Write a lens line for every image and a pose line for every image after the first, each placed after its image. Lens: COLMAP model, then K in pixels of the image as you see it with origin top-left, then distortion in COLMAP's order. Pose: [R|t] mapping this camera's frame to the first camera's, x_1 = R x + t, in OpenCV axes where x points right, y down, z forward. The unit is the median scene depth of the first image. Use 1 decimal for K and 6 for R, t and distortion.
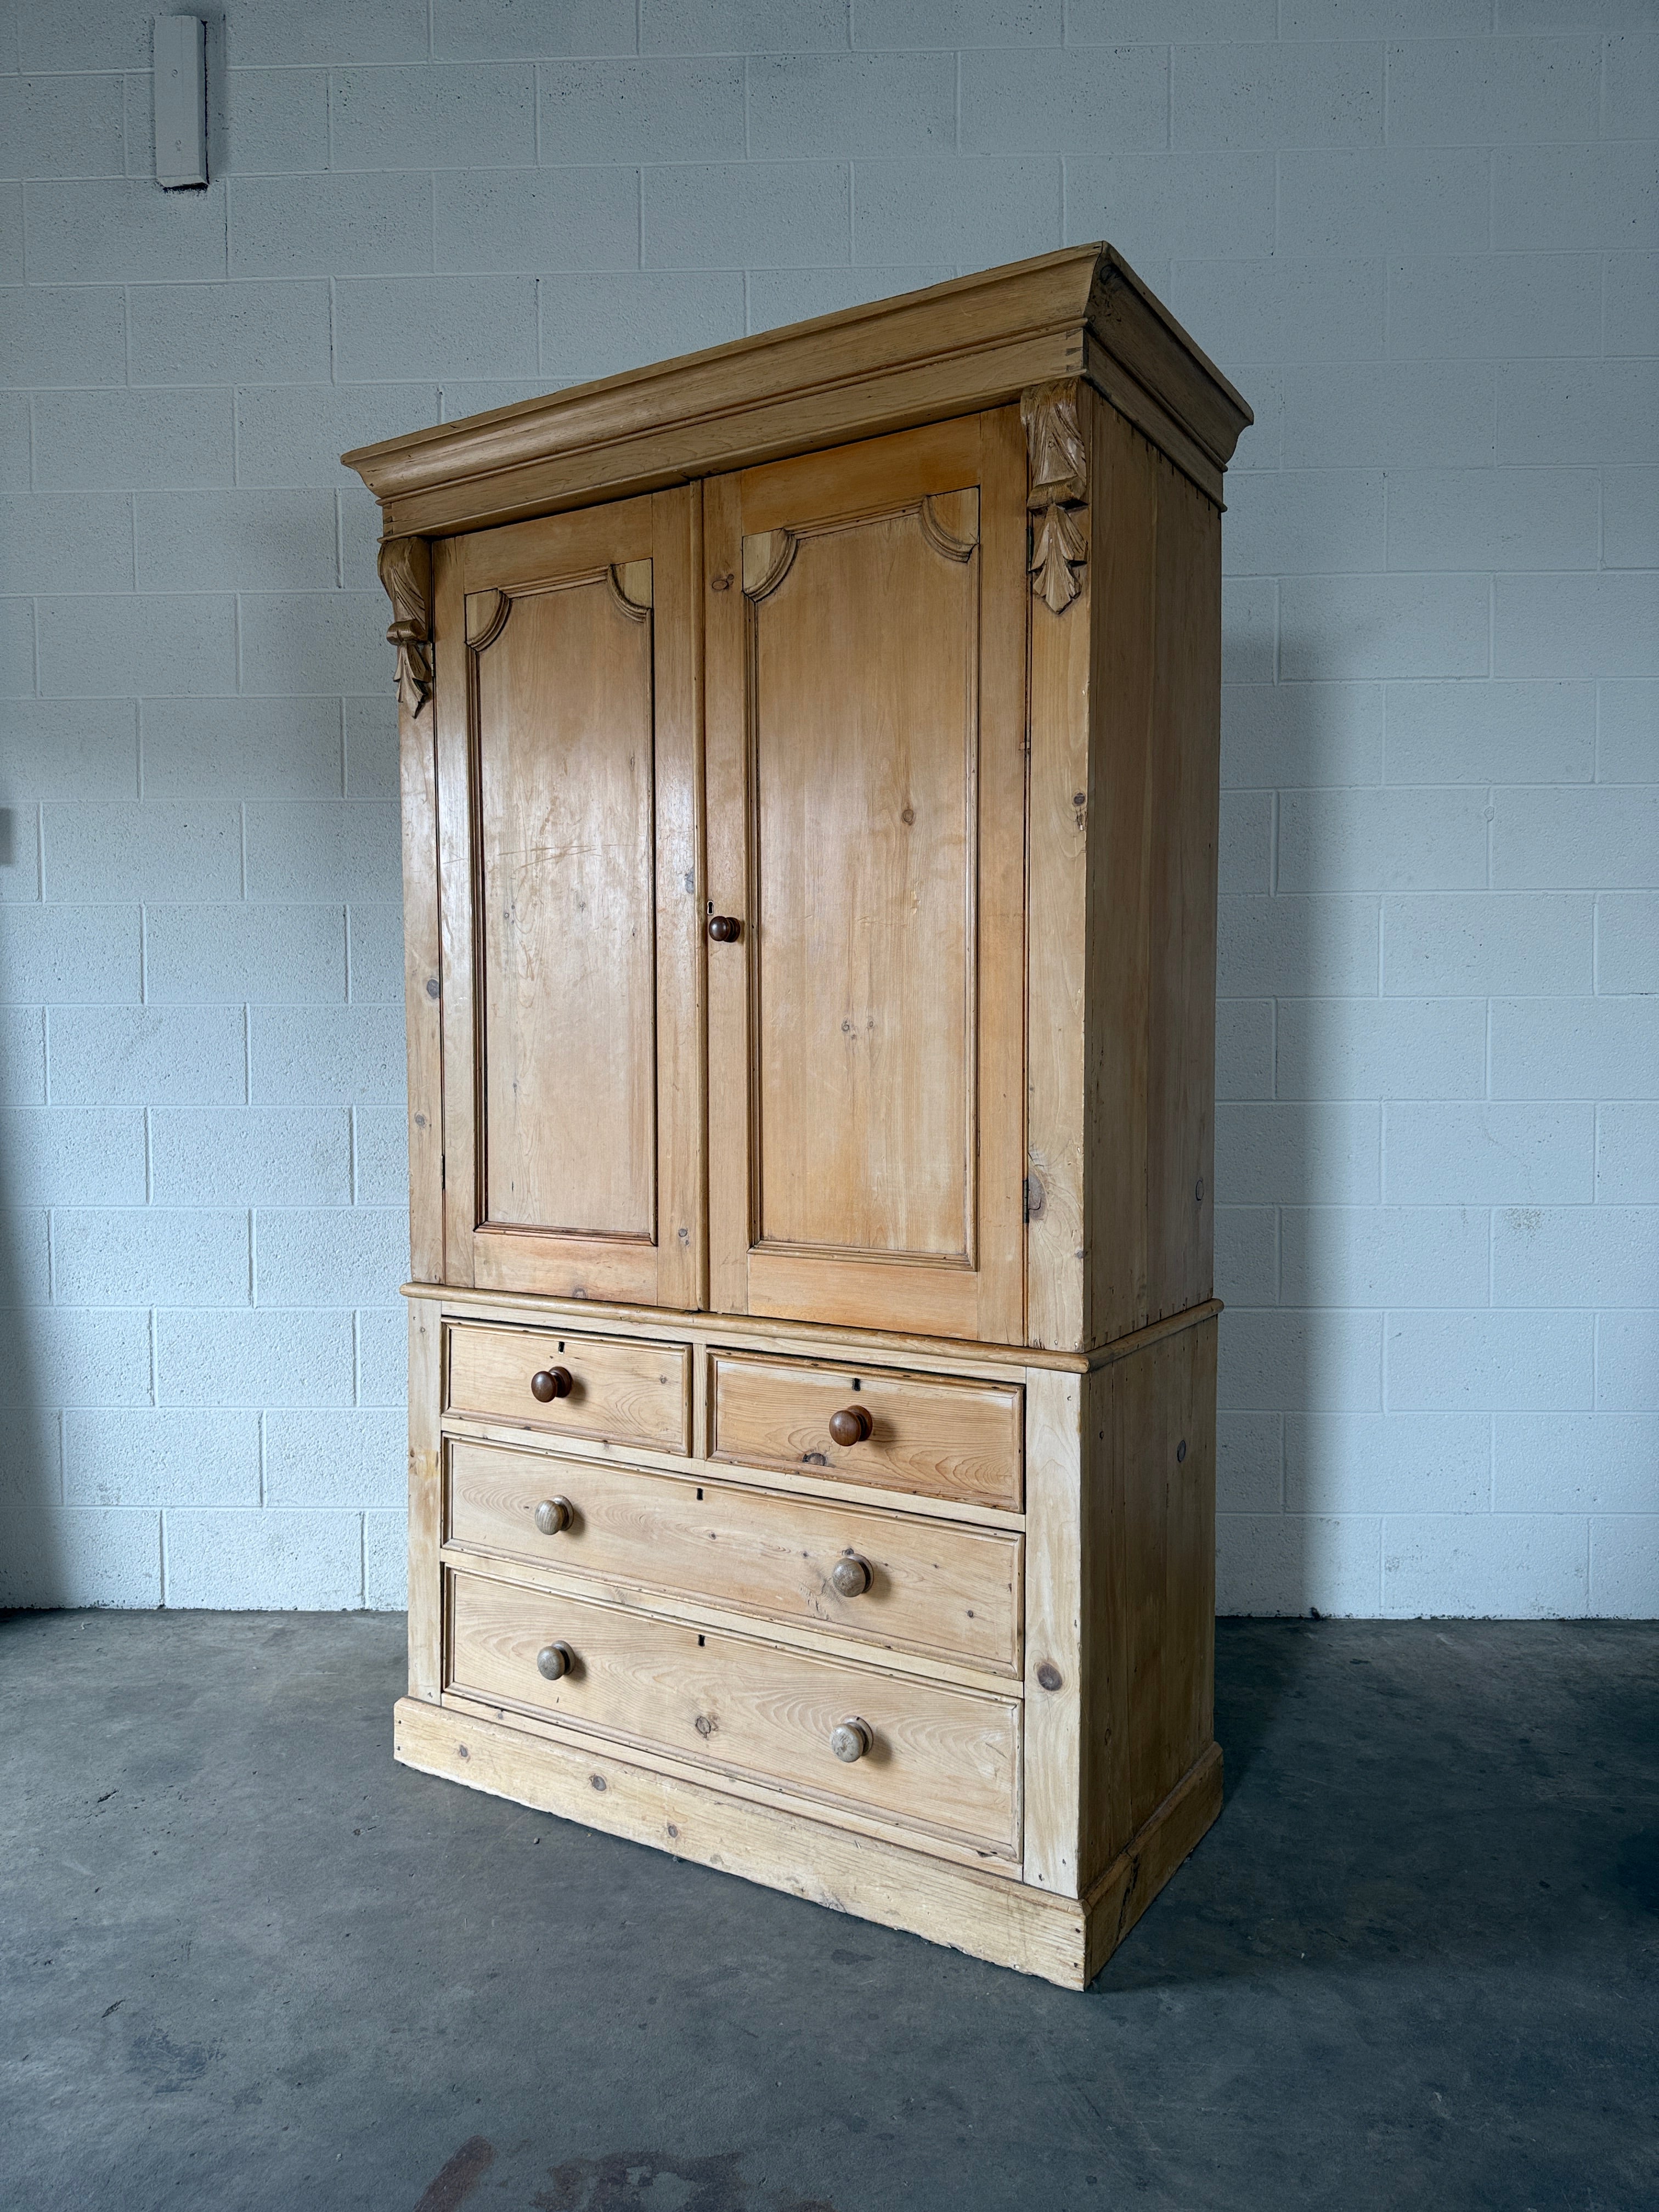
lens RADIAL K [[1578.6, 0, 831.1], [0, 1578.6, 1109.4], [0, 0, 1]] dist [0.002245, -0.008845]
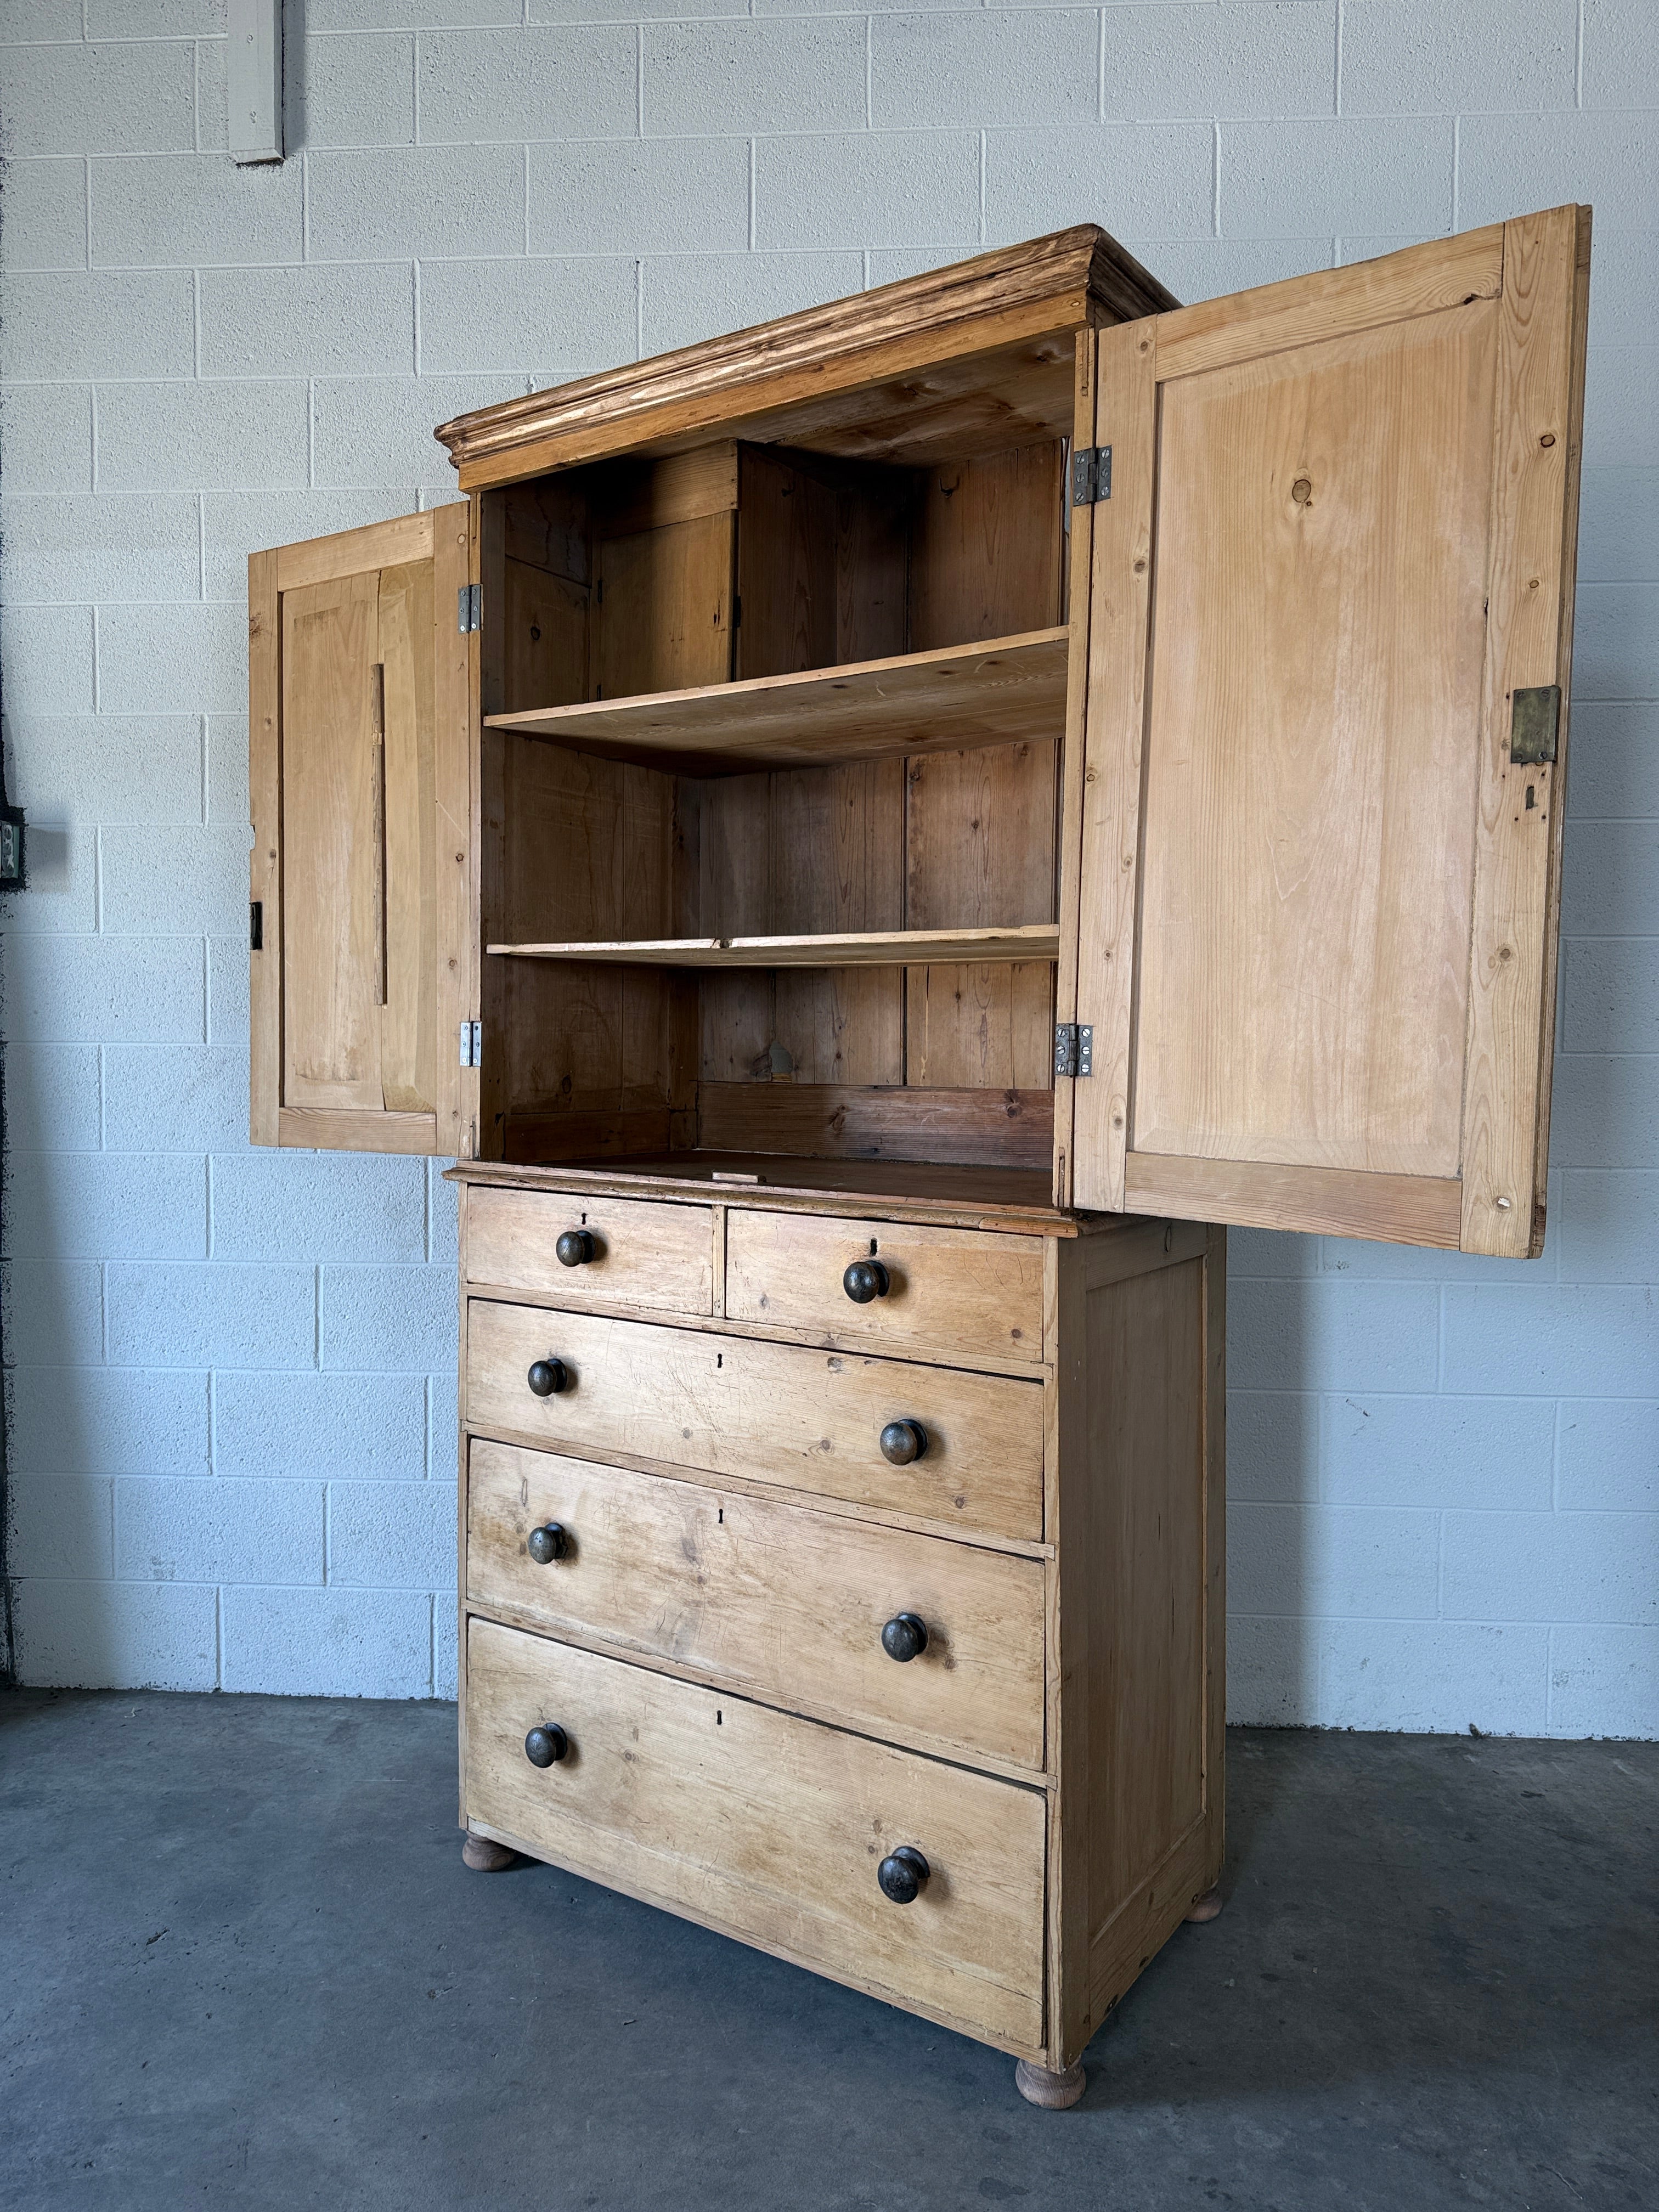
lens RADIAL K [[1578.6, 0, 830.3], [0, 1578.6, 1101.8], [0, 0, 1]] dist [0.002245, -0.008845]
pose [[0.999447, 0.012190, -0.030929, -0.046663], [-0.012154, 0.999925, 0.001362, -0.045920], [0.030943, -0.000985, 0.999521, 0.099595]]
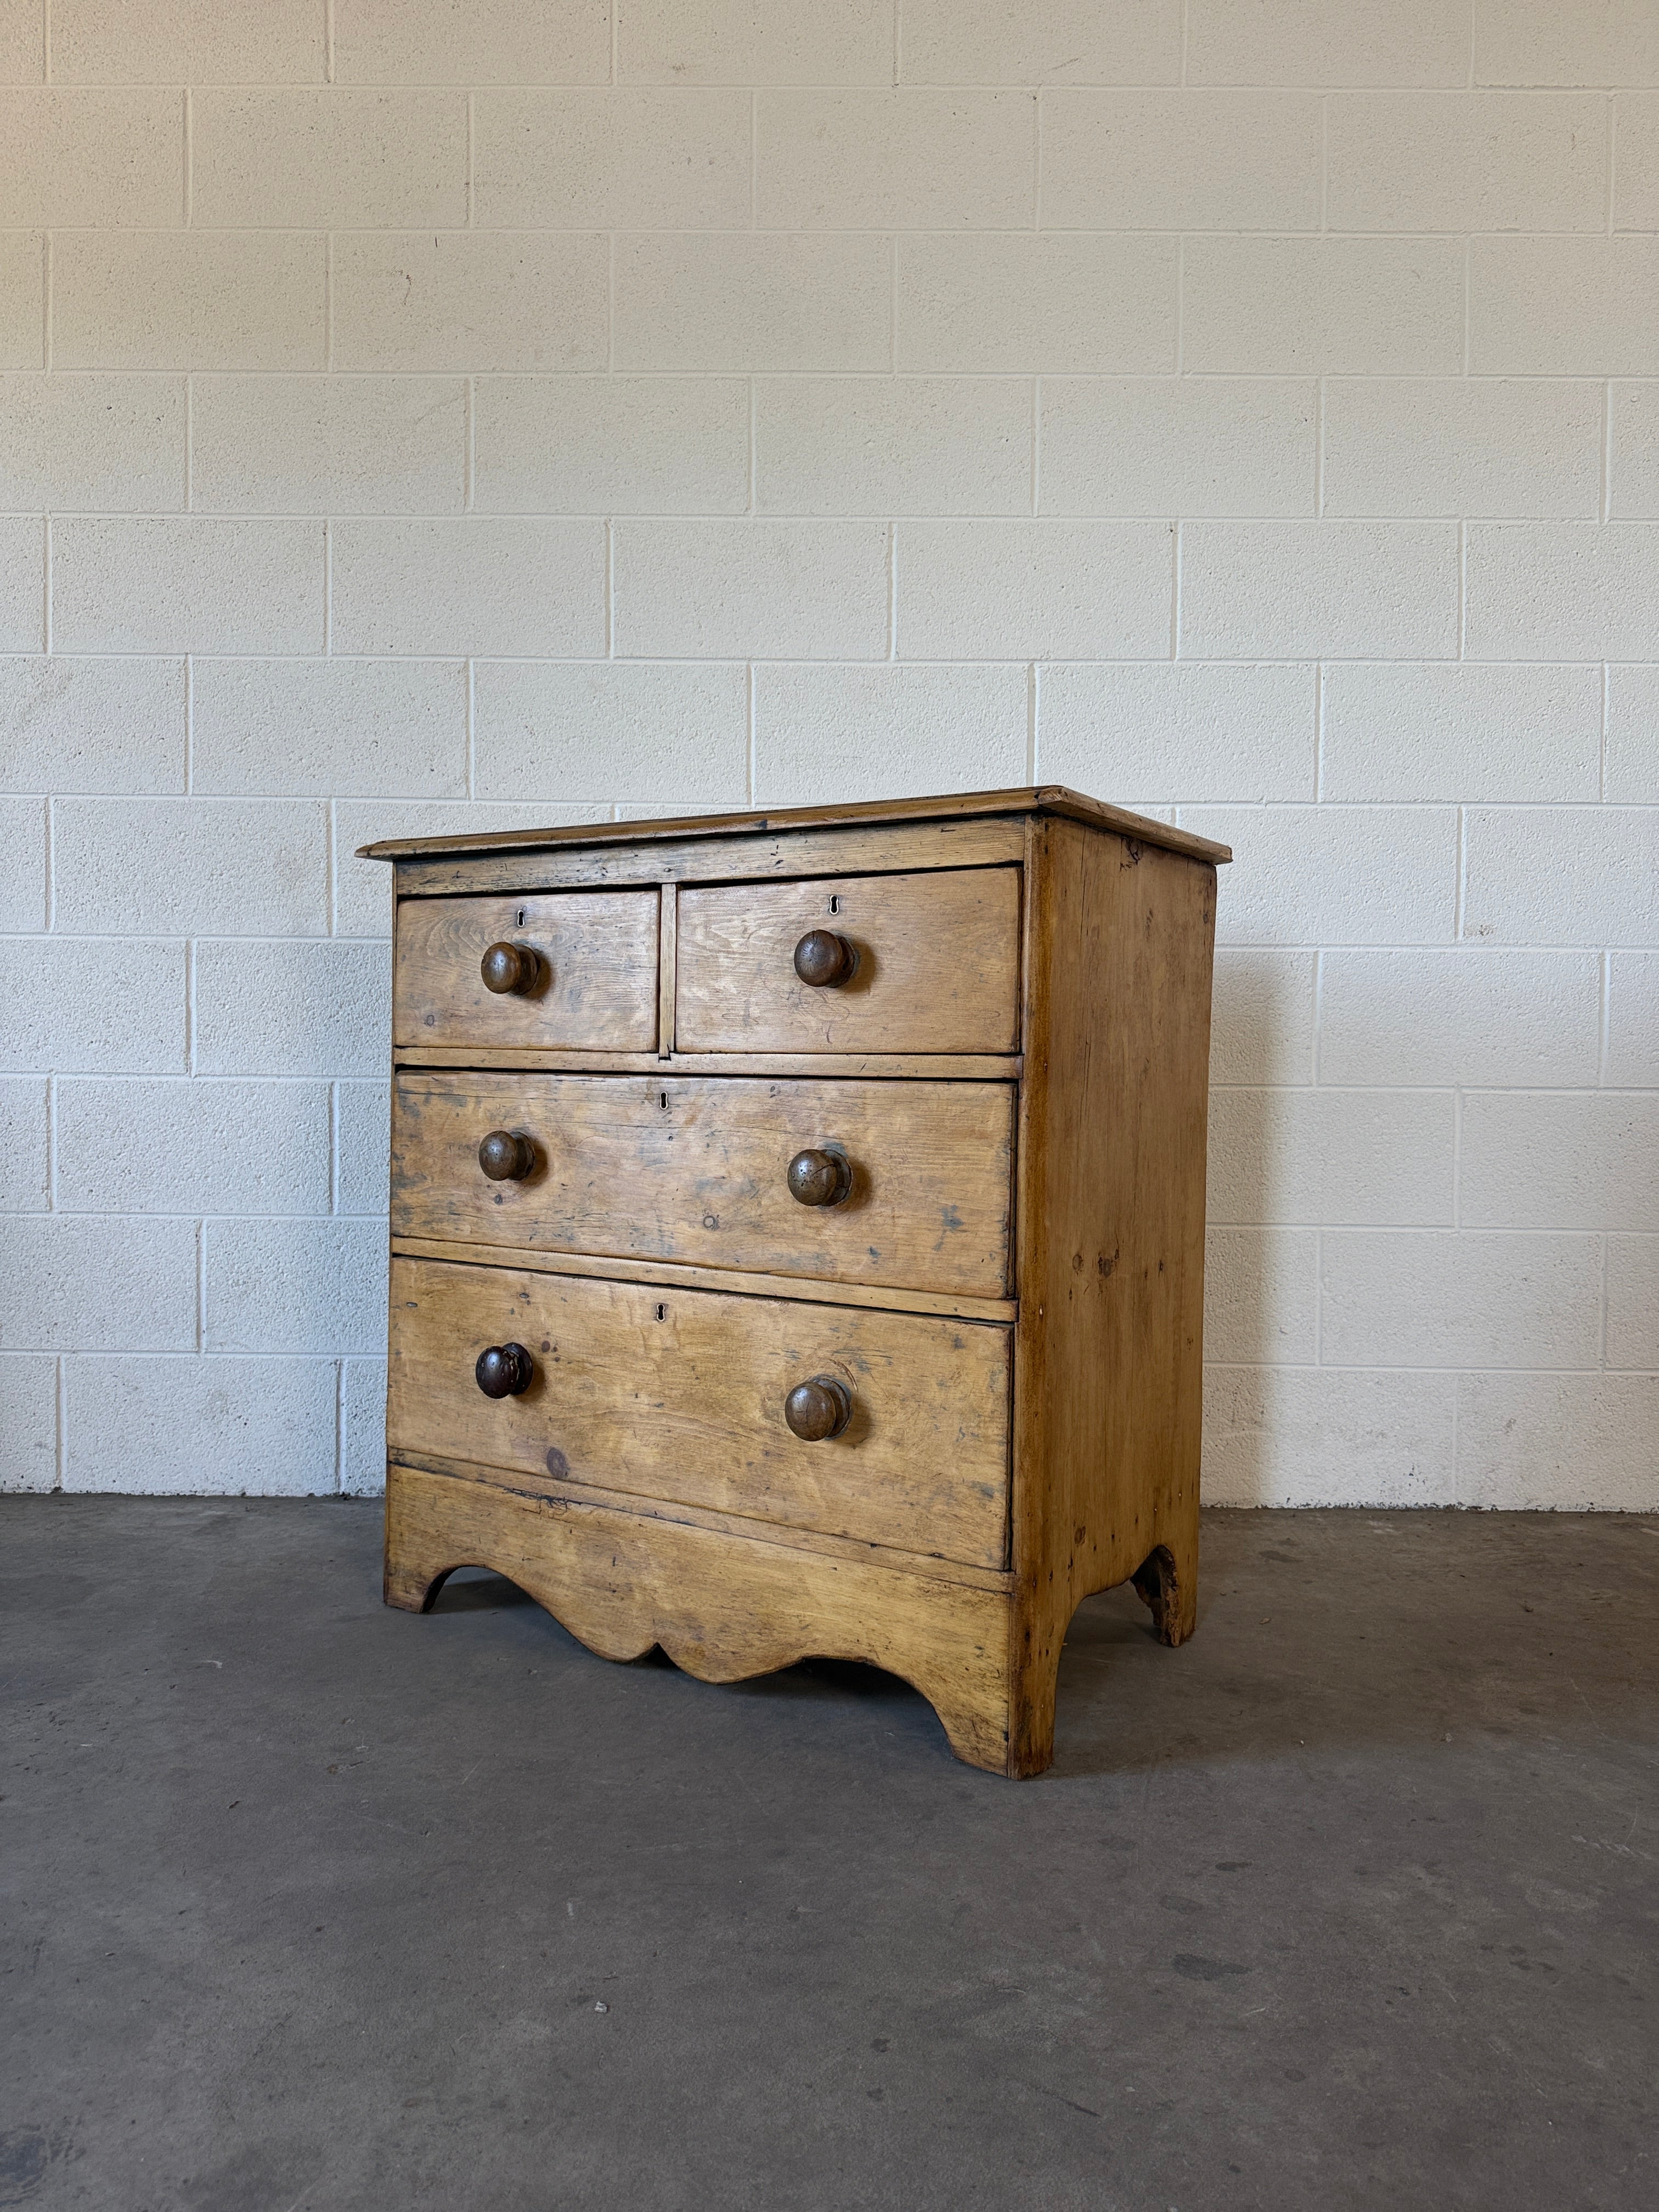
lens RADIAL K [[1578.6, 0, 832.0], [0, 1578.6, 1117.0], [0, 0, 1]] dist [0.002245, -0.008845]
pose [[0.999669, 0.013078, 0.022166, -0.106168], [-0.012828, 0.999853, -0.011384, 0.180431], [-0.022311, 0.011096, 0.999689, 0.325437]]
